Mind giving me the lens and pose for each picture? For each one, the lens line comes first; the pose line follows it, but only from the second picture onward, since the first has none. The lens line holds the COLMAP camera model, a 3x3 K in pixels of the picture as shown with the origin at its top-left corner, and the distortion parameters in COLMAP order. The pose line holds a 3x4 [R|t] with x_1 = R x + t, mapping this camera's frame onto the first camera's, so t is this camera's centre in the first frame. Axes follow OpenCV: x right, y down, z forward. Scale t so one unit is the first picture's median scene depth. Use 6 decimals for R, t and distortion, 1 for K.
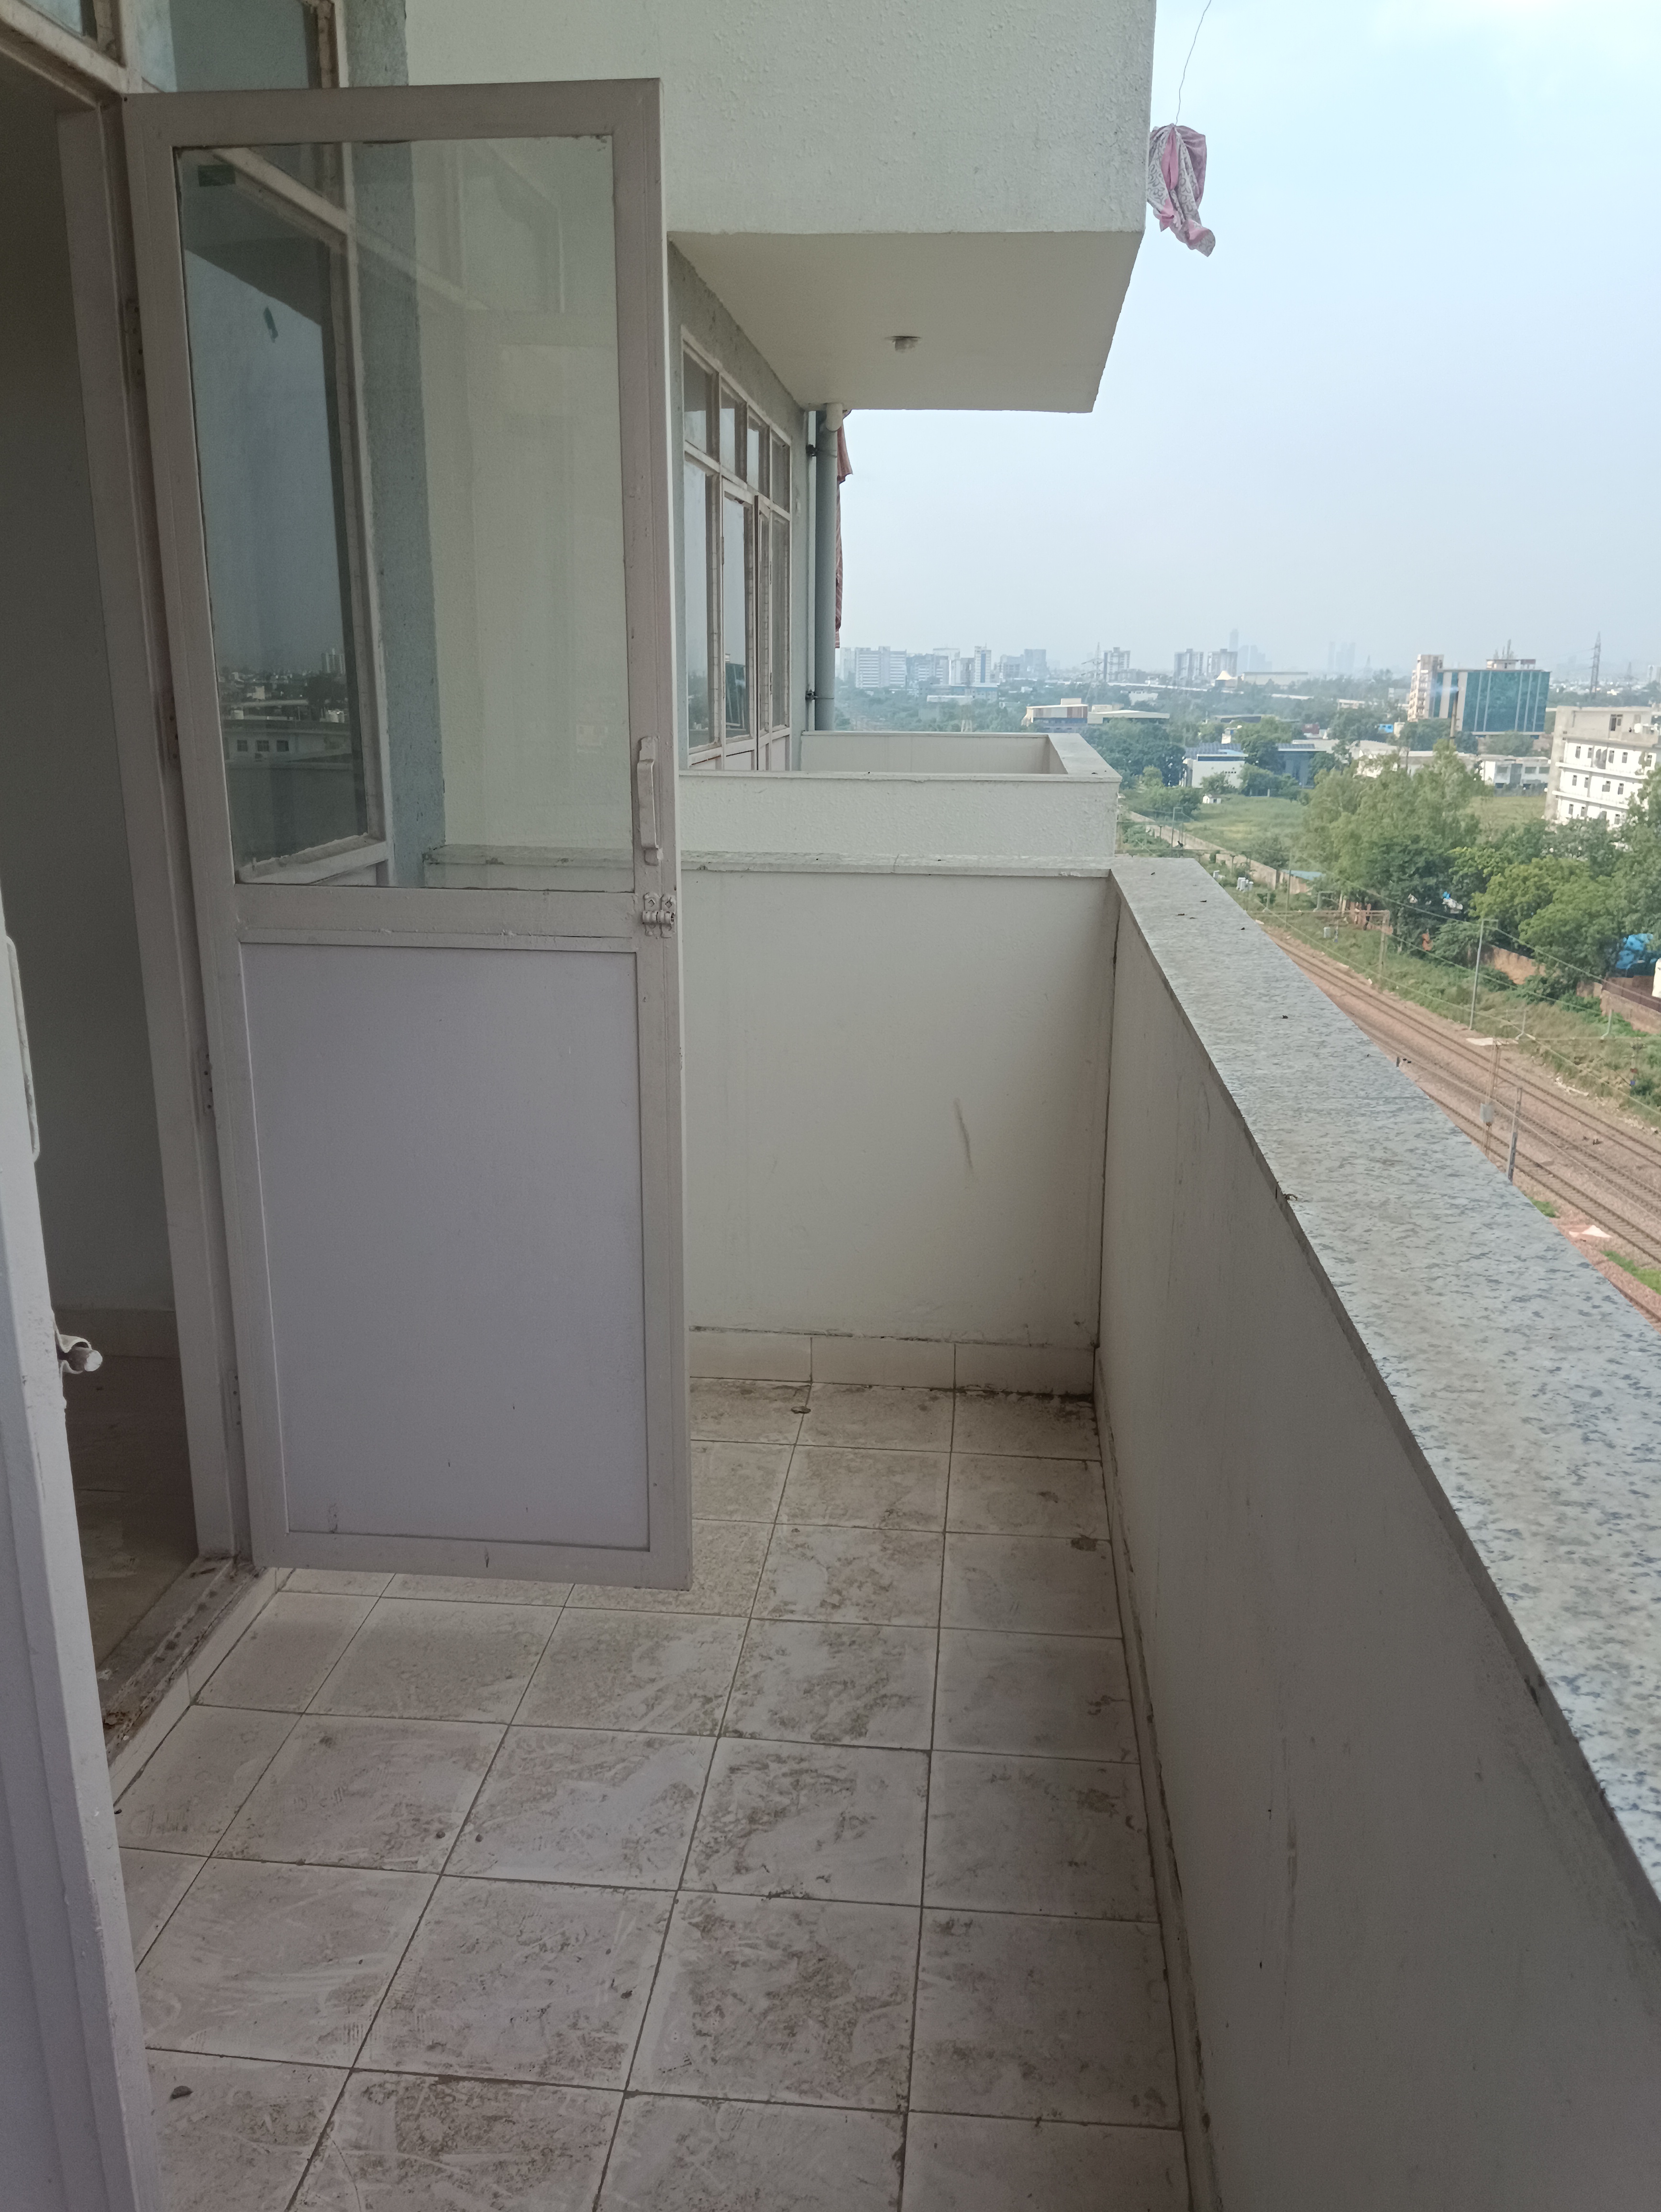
lens RADIAL K [[1635.6, 0, 839.2], [0, 1635.6, 1103.8], [0, 0, 1]] dist [0.115649, -0.196361]
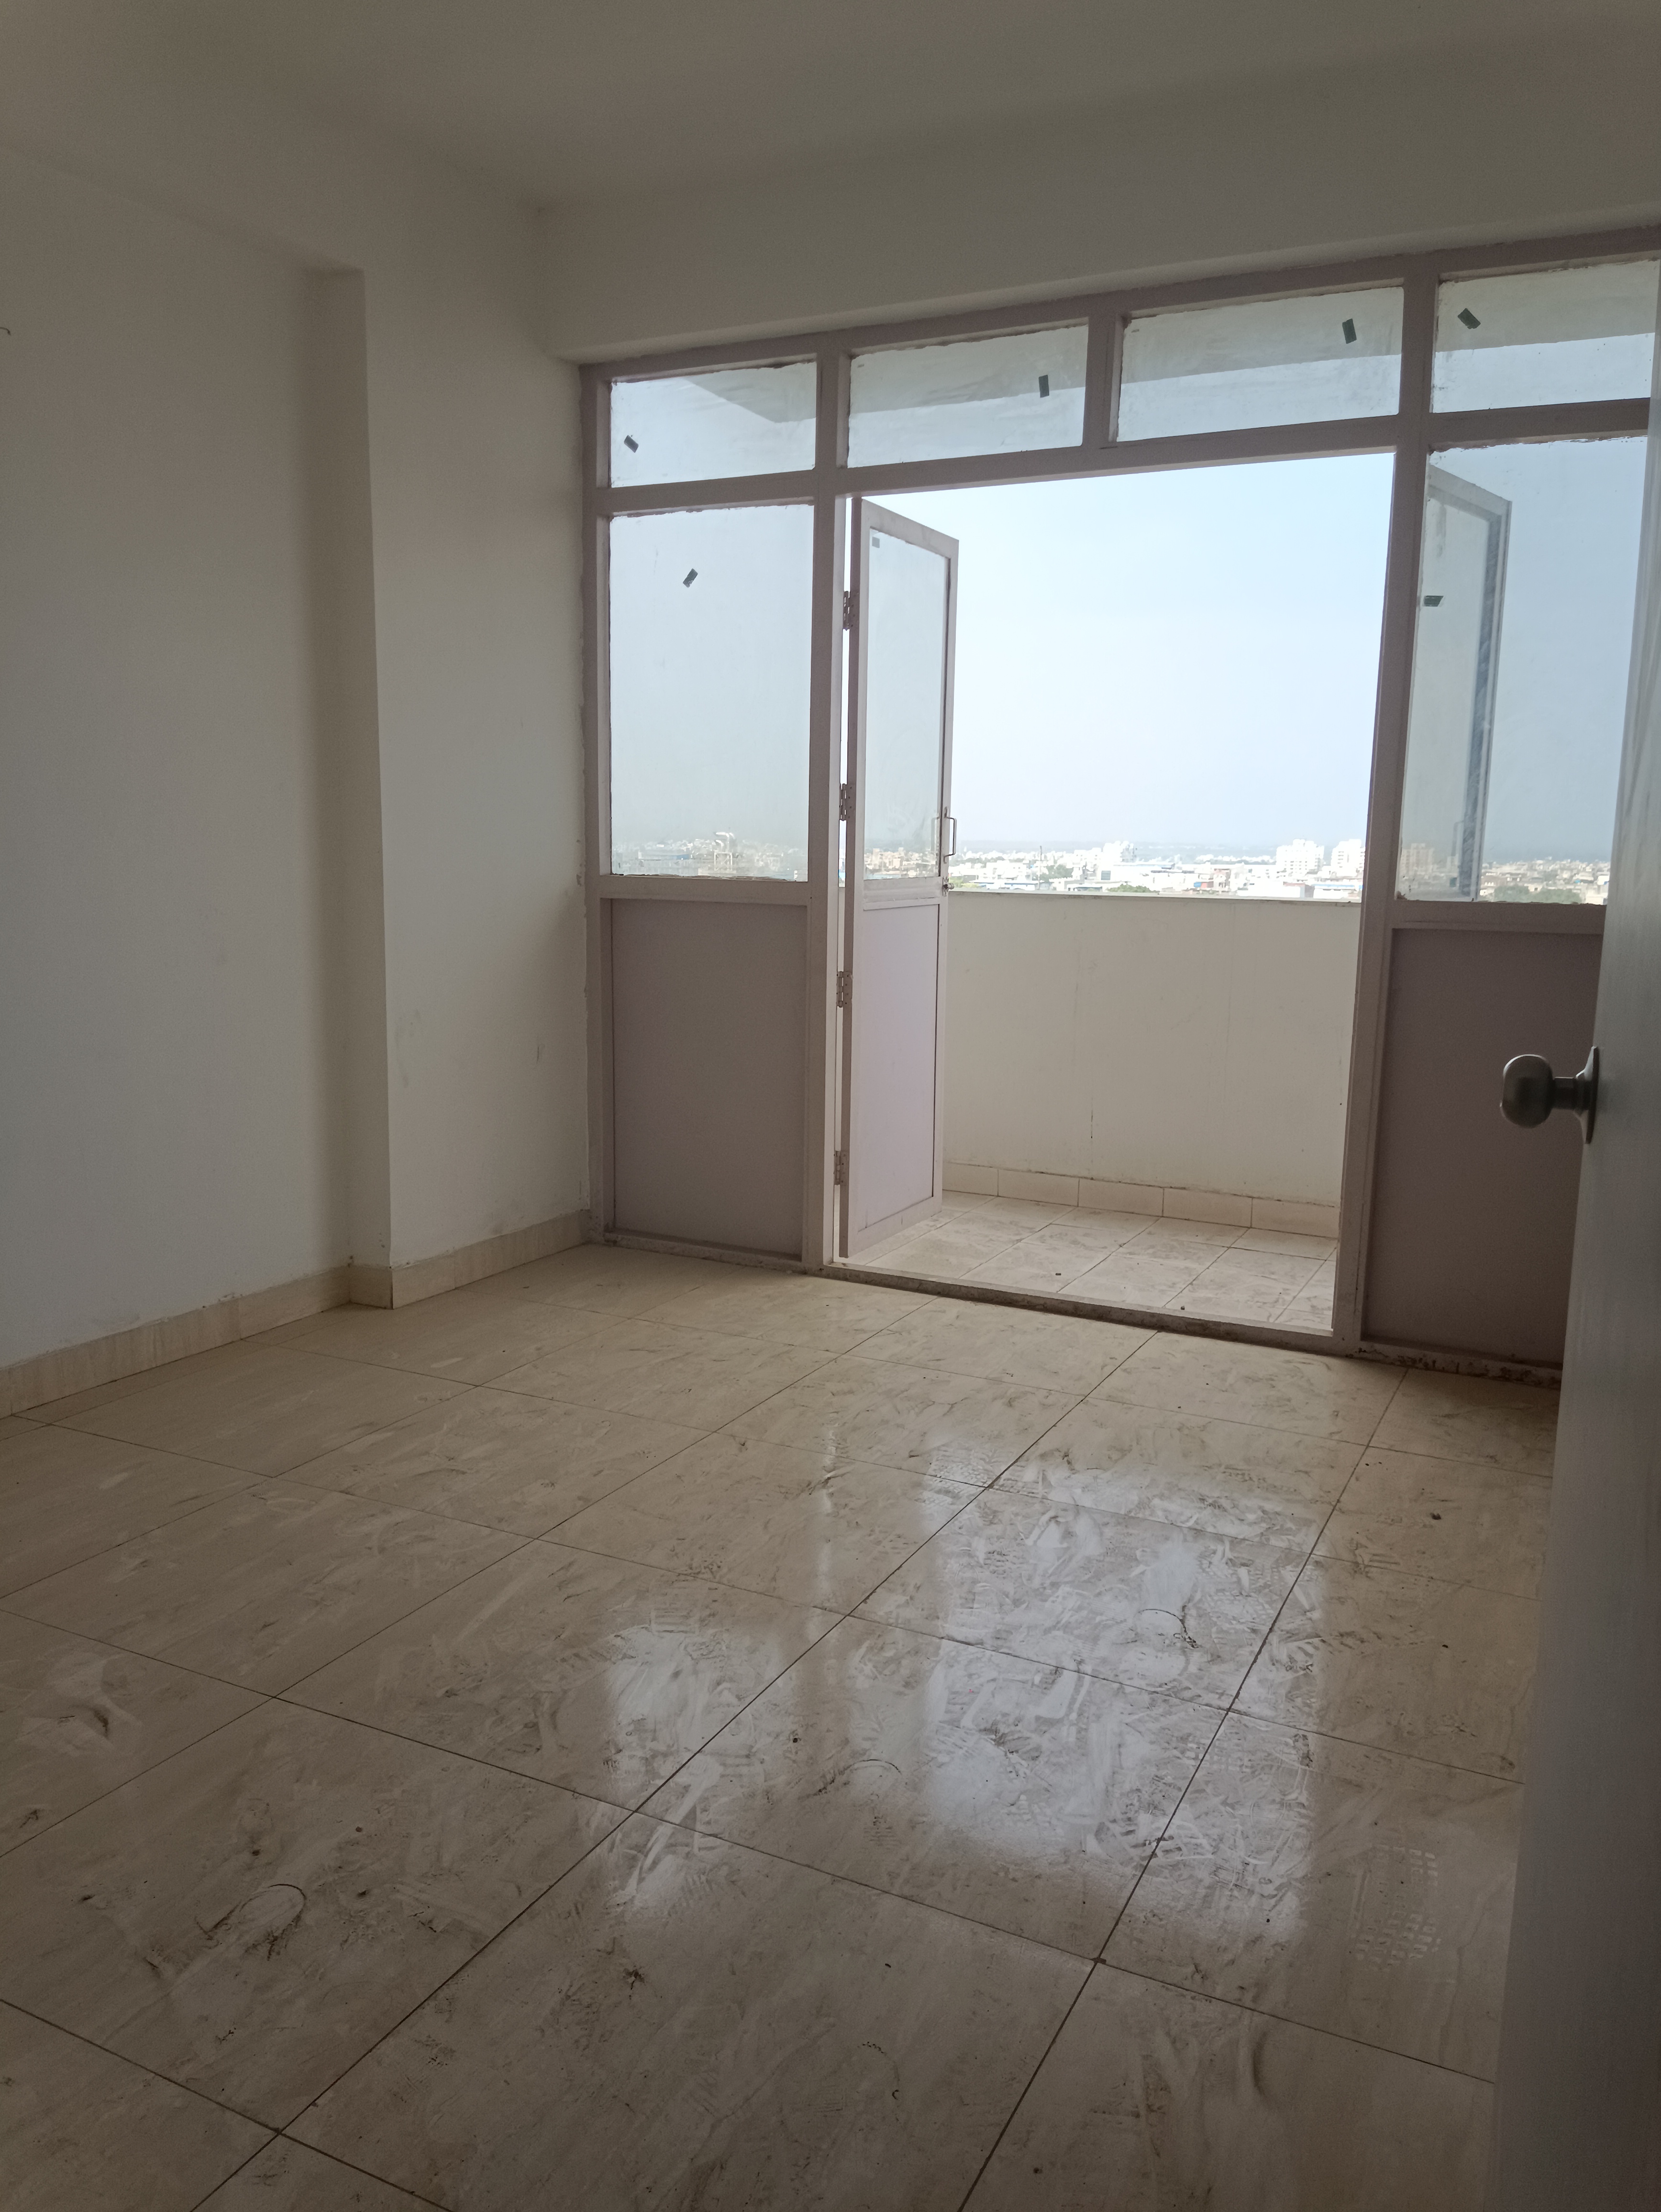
lens RADIAL K [[1635.6, 0, 839.2], [0, 1635.6, 1103.8], [0, 0, 1]] dist [0.115649, -0.196361]
pose [[0.371039, -0.151675, 0.916147, -2.411694], [0.232906, 0.970236, 0.066303, 0.000276], [-0.898936, 0.188775, 0.395321, 0.350070]]
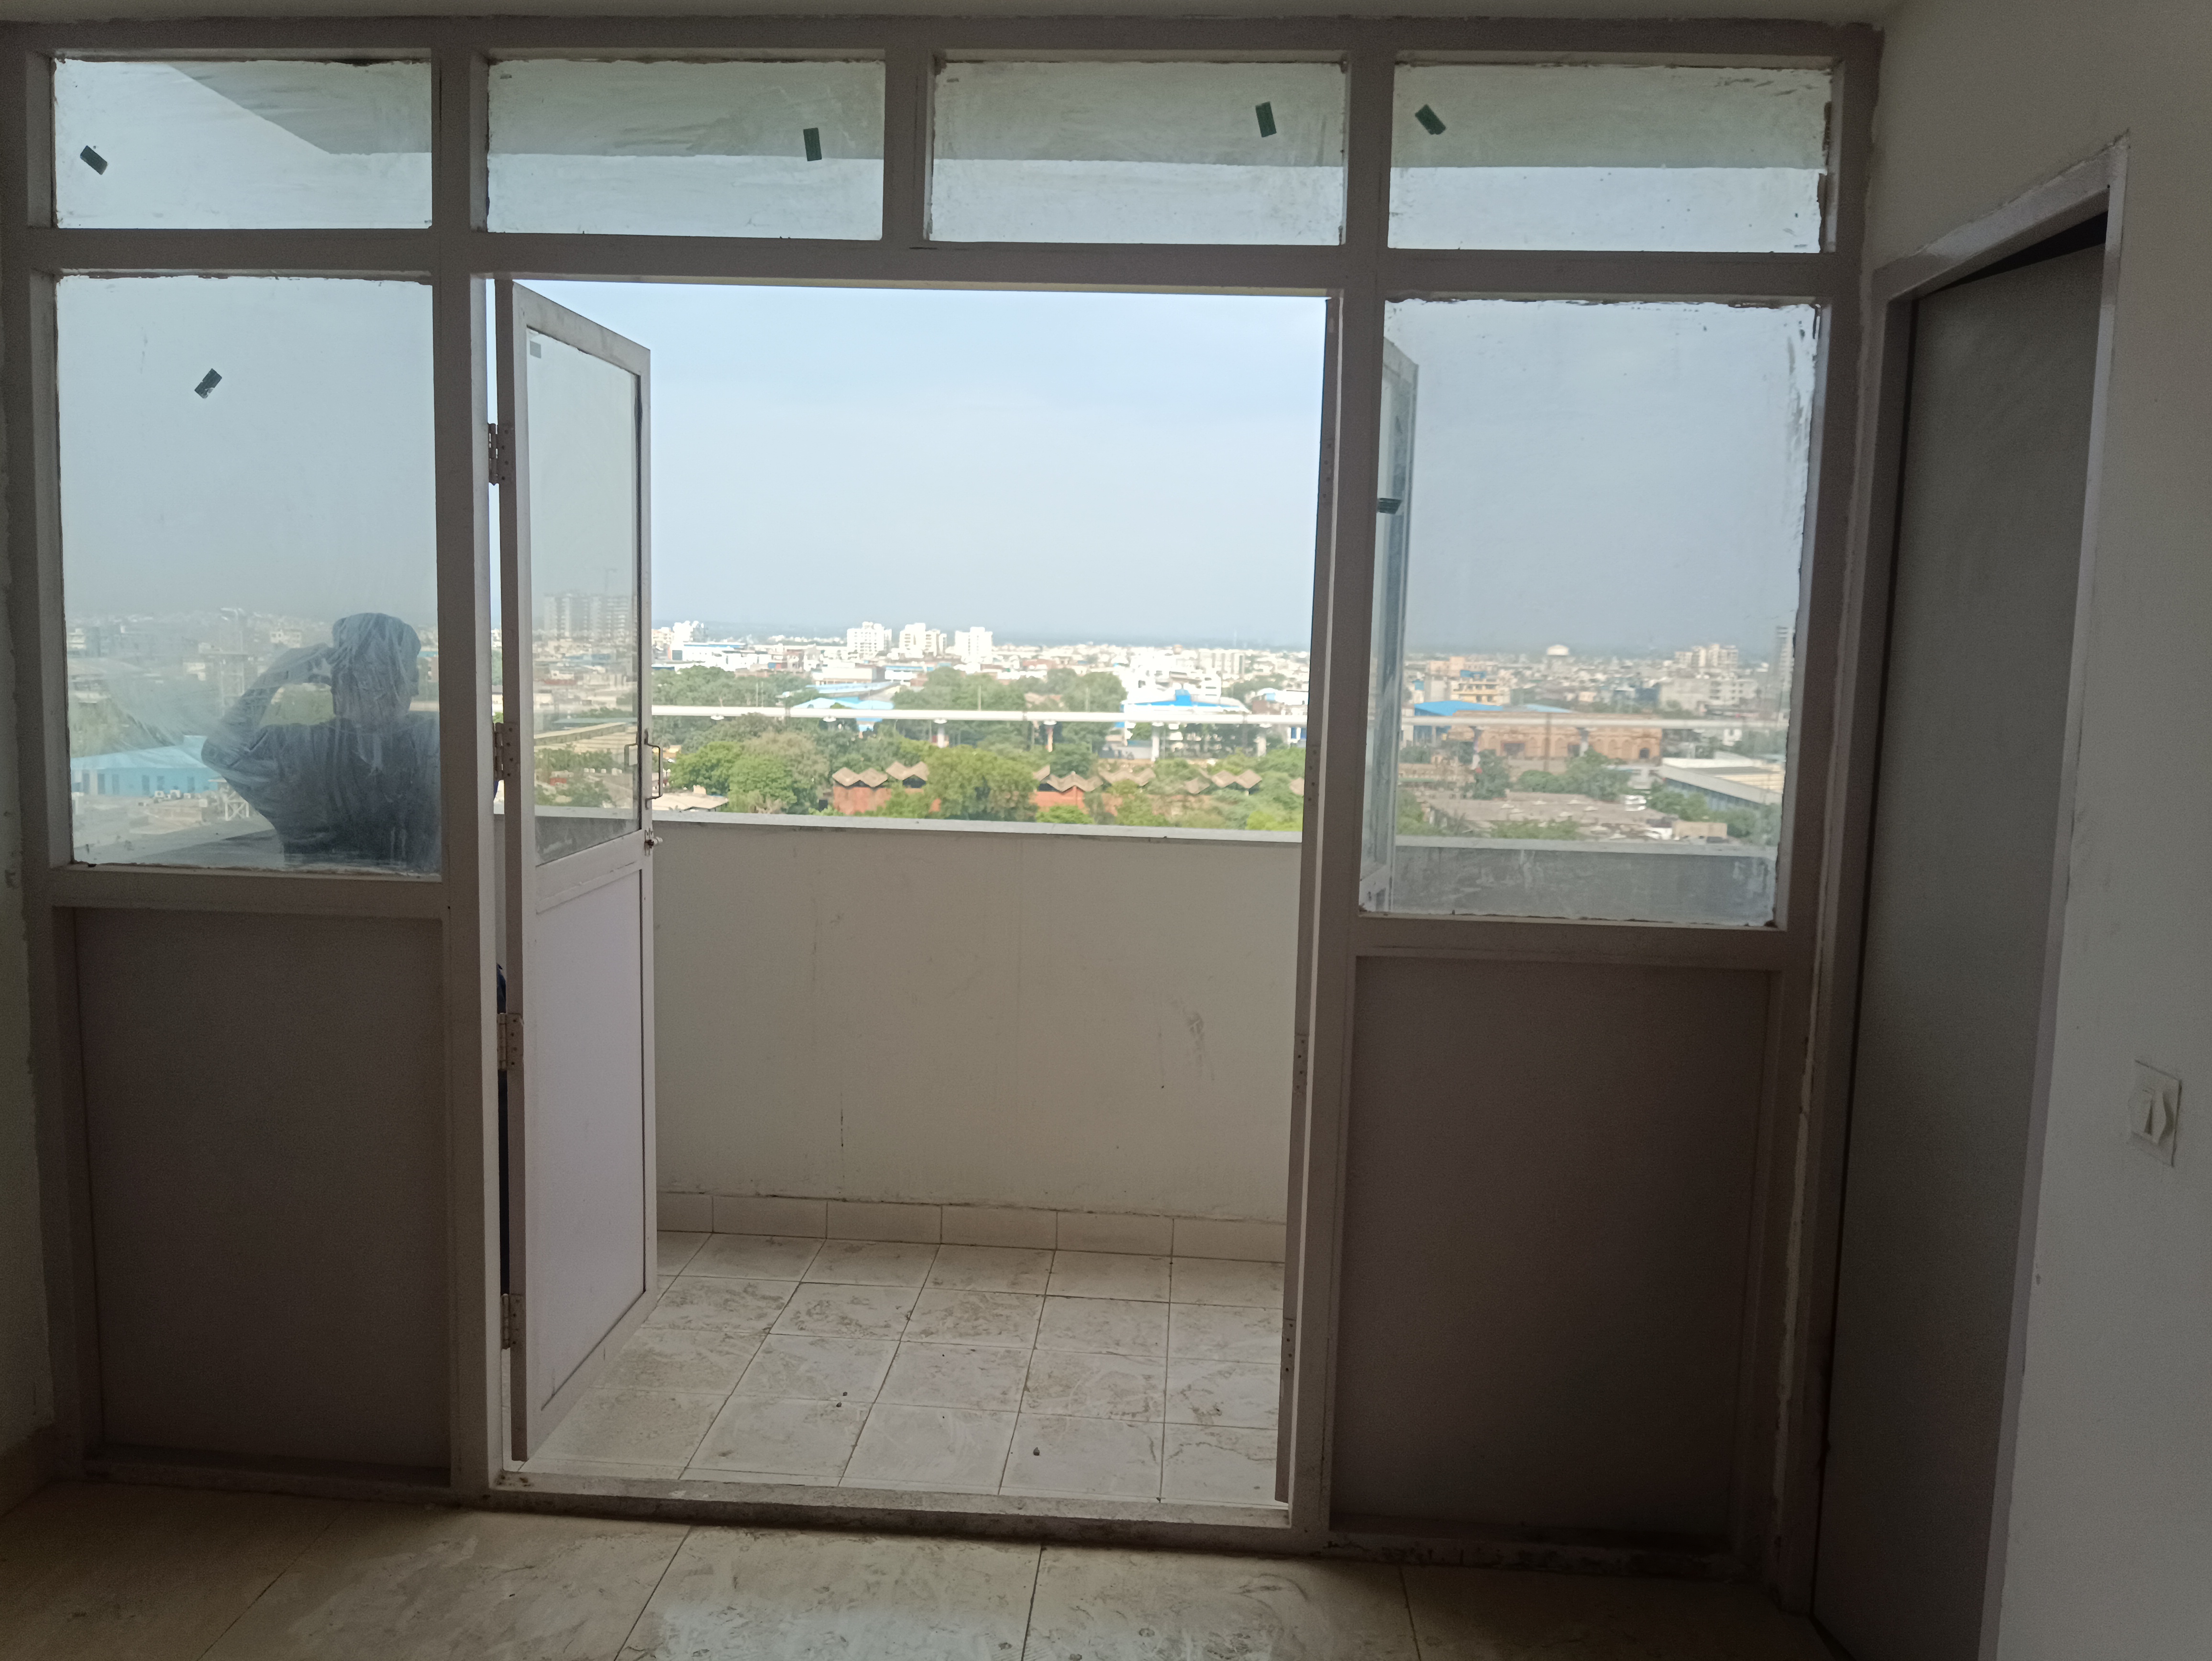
lens RADIAL K [[1635.6, 0, 1106.8], [0, 1635.6, 826.6], [0, 0, 1]] dist [0.115649, -0.196361]
pose [[-0.028567, -0.119476, 0.992426, -1.772673], [0.239922, 0.962989, 0.122838, -0.219881], [-0.970372, 0.241614, 0.001155, 0.639907]]
